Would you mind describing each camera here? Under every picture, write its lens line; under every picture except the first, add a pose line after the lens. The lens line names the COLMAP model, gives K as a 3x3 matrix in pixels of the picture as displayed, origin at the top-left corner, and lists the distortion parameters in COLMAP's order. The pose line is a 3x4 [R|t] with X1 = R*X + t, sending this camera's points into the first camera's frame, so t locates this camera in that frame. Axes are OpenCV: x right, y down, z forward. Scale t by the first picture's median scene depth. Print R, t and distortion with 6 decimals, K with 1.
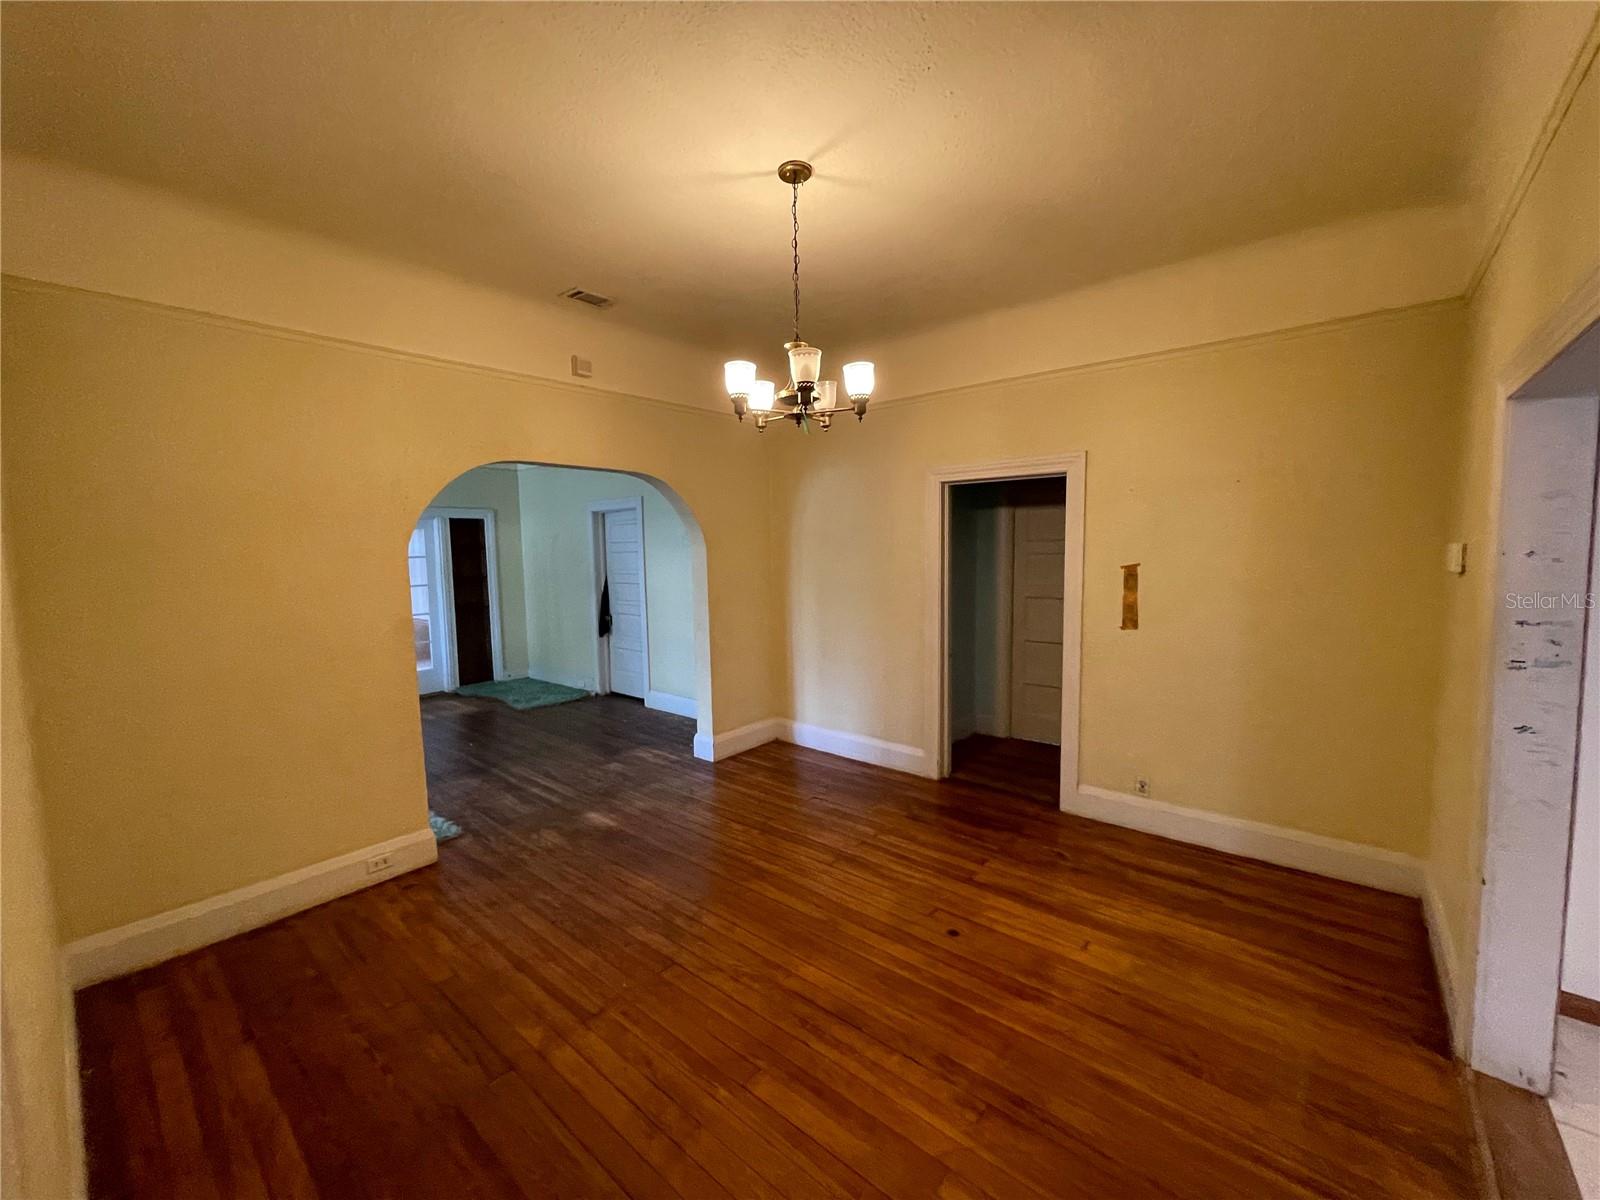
lens RADIAL K [[648.9, 0, 798.6], [0, 648.9, 598.6], [0, 0, 1]] dist [-0.003804, -0.000591]
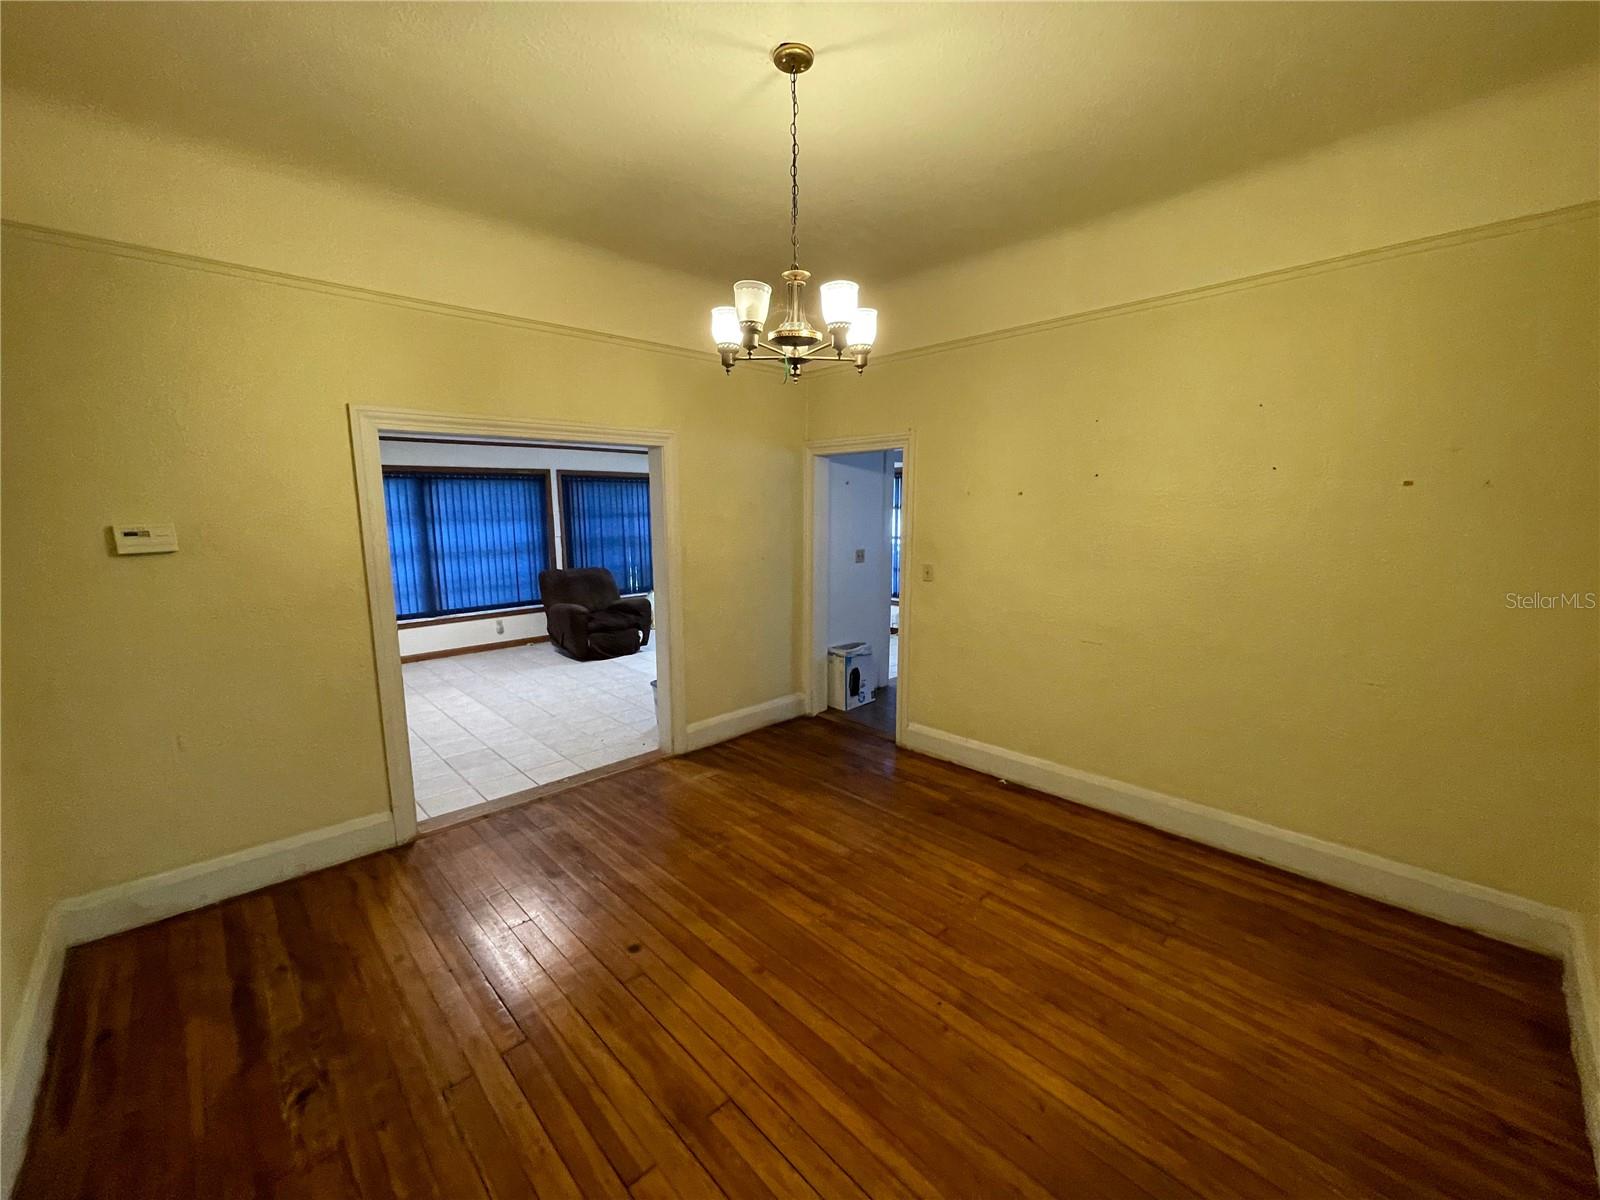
lens RADIAL K [[648.9, 0, 798.1], [0, 648.9, 600.7], [0, 0, 1]] dist [-0.003804, -0.000591]
pose [[-0.994080, 0.006093, 0.108478, -0.096518], [0.030666, 0.973568, 0.226330, -0.166684], [-0.104232, 0.228316, -0.967991, 1.942178]]
